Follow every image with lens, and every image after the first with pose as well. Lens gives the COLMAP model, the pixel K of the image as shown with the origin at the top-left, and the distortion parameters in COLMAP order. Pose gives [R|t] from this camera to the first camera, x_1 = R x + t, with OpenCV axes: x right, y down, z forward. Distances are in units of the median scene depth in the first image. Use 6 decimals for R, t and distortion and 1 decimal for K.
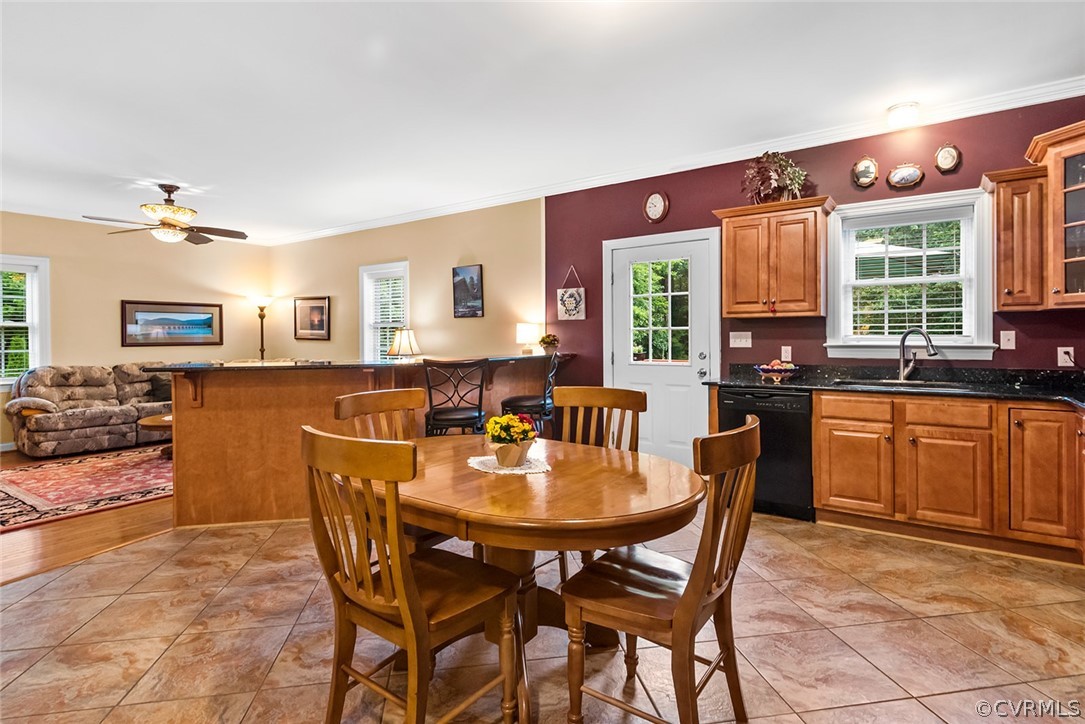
lens RADIAL K [[548.1, 0, 549.9], [0, 548.1, 338.4], [0, 0, 1]] dist [0.003173, -0.001041]
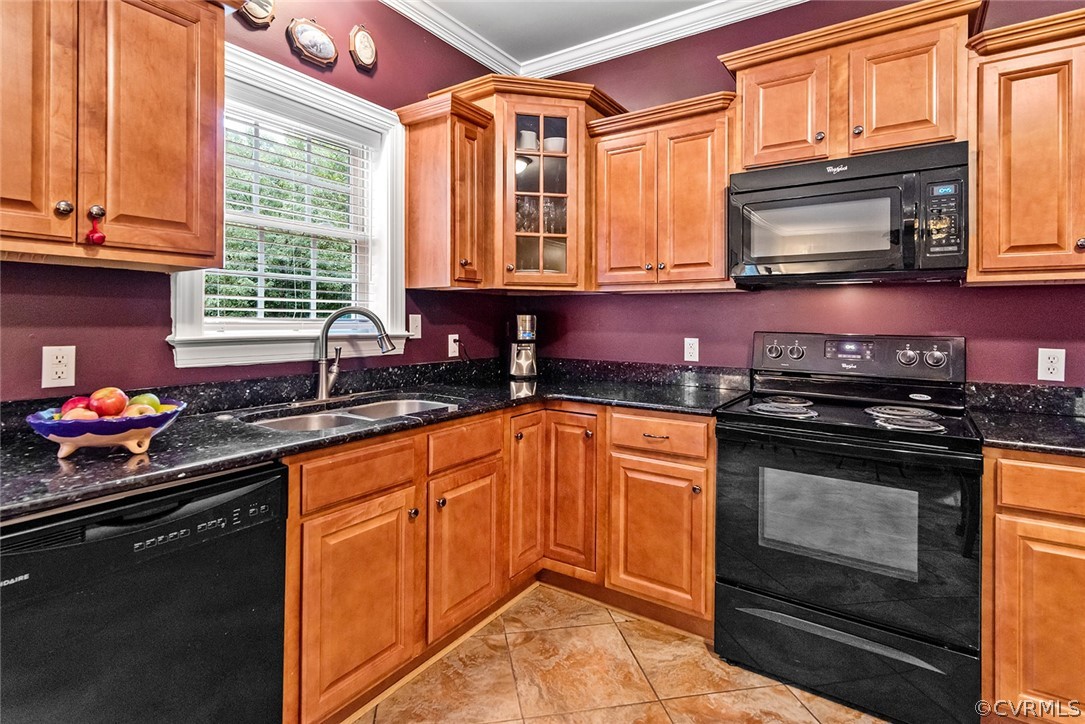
lens RADIAL K [[535.1, 0, 541.9], [0, 535.1, 317.2], [0, 0, 1]] dist [0.001085, -0.000585]
pose [[-0.018511, 0.011093, 0.999767, 0.075831], [-0.002759, 0.999934, -0.011146, -0.001450], [-0.999825, -0.002965, -0.018479, 0.698424]]
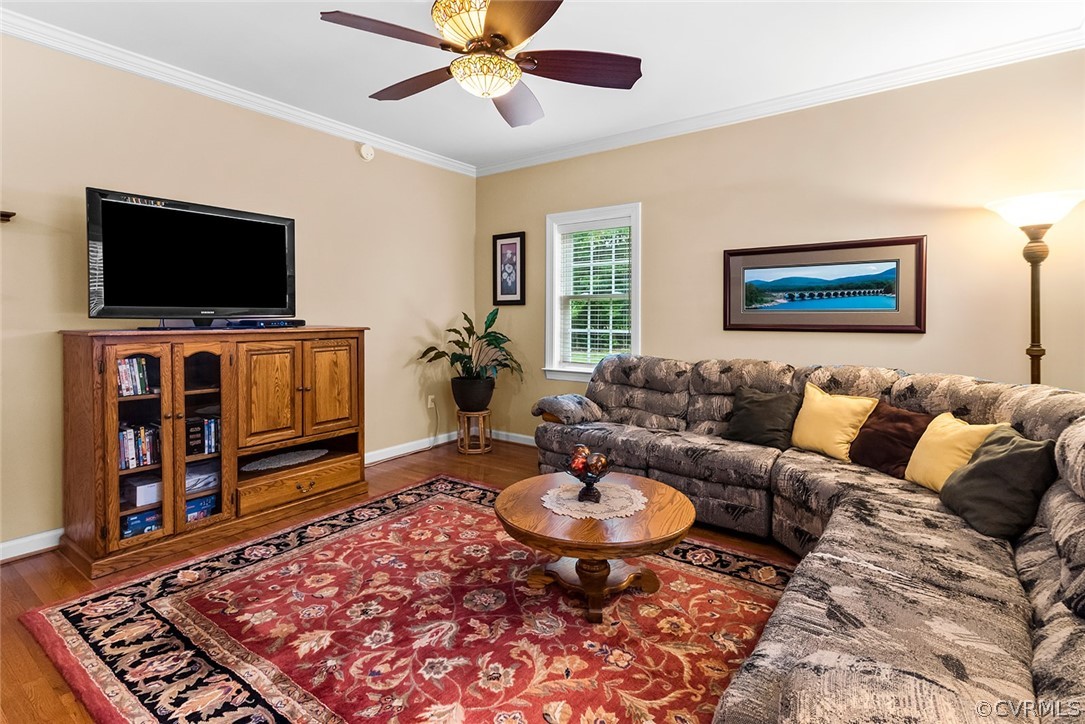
lens RADIAL K [[516.3, 0, 543.6], [0, 516.3, 327.1], [0, 0, 1]] dist [0.017753, 0.000018]
pose [[-0.014912, 0.027429, -0.999513, -0.366192], [-0.006925, 0.999597, 0.027535, -0.003525], [0.999865, 0.007332, -0.014716, 1.358822]]
